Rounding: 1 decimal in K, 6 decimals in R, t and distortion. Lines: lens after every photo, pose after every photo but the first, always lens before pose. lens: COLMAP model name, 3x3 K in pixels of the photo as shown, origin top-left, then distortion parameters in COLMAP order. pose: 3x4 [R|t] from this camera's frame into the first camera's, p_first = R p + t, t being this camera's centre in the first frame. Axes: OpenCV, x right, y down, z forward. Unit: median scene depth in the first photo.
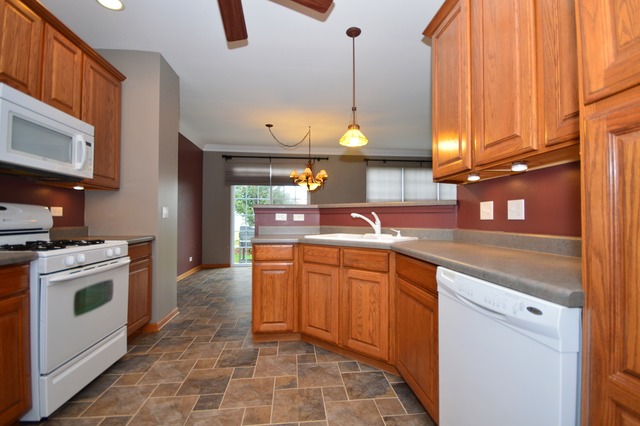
lens RADIAL K [[282.9, 0, 321.1], [0, 282.9, 213.0], [0, 0, 1]] dist [-0.000333, -0.001388]
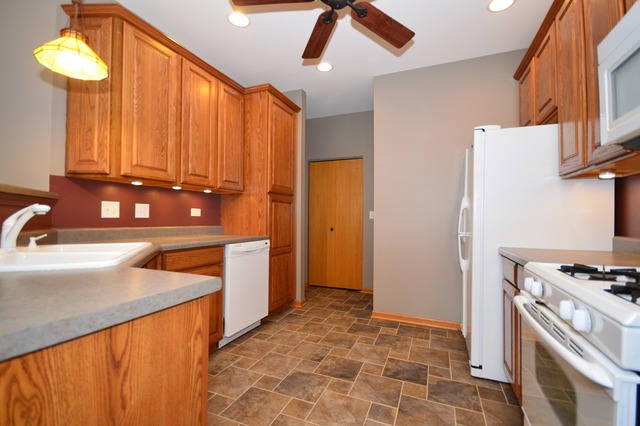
lens RADIAL K [[282.9, 0, 319.4], [0, 282.9, 213.4], [0, 0, 1]] dist [-0.000333, -0.001388]
pose [[-0.874510, -0.000873, 0.485006, -0.763788], [-0.019414, 0.999260, -0.033207, 0.032594], [-0.484619, -0.038456, -0.873880, 1.820869]]
